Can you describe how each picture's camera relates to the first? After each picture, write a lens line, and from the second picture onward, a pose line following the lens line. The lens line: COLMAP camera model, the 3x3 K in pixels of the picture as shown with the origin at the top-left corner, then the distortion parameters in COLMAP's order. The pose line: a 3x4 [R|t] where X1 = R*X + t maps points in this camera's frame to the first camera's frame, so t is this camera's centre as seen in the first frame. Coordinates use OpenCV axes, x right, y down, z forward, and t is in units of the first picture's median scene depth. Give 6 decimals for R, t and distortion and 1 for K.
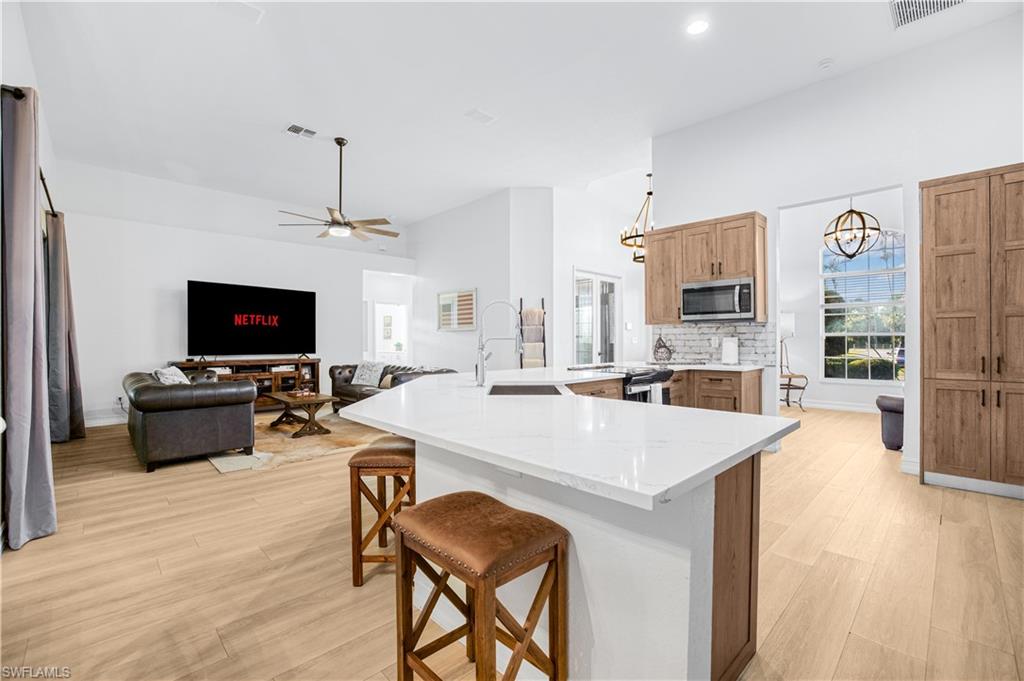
lens RADIAL K [[432.4, 0, 496.5], [0, 432.4, 343.2], [0, 0, 1]] dist [0.001264, 0.000248]
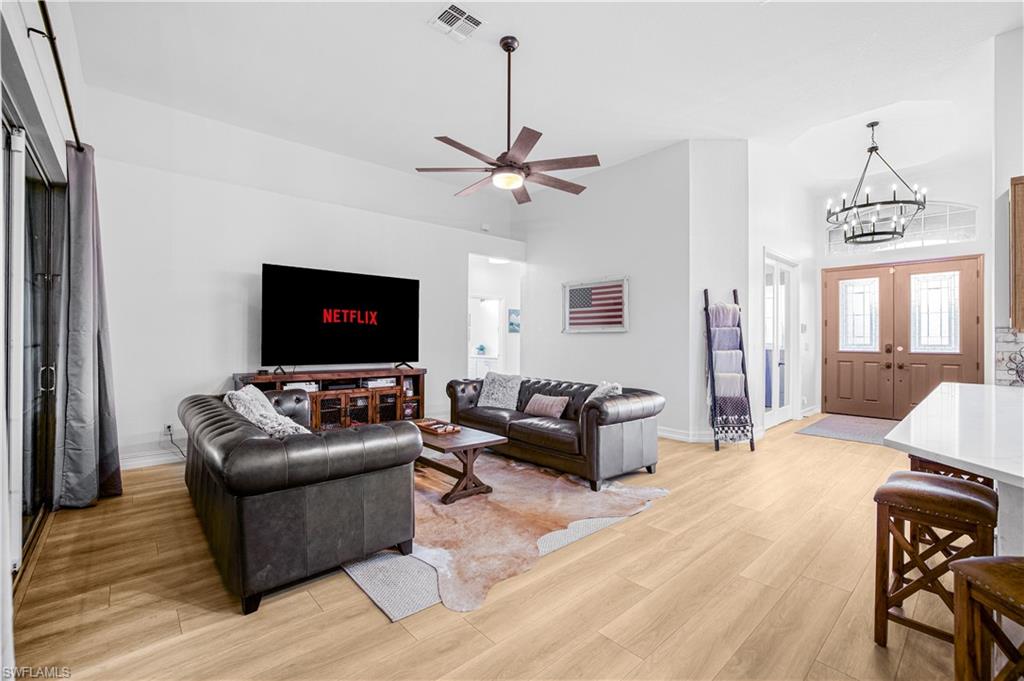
lens RADIAL K [[434.6, 0, 512.0], [0, 434.6, 340.5], [0, 0, 1]] dist [-0.008359, 0.000142]
pose [[0.999825, 0.007034, -0.017353, -0.267524], [-0.007147, 0.999954, -0.006471, -0.010560], [0.017306, 0.006594, 0.999828, 0.273250]]
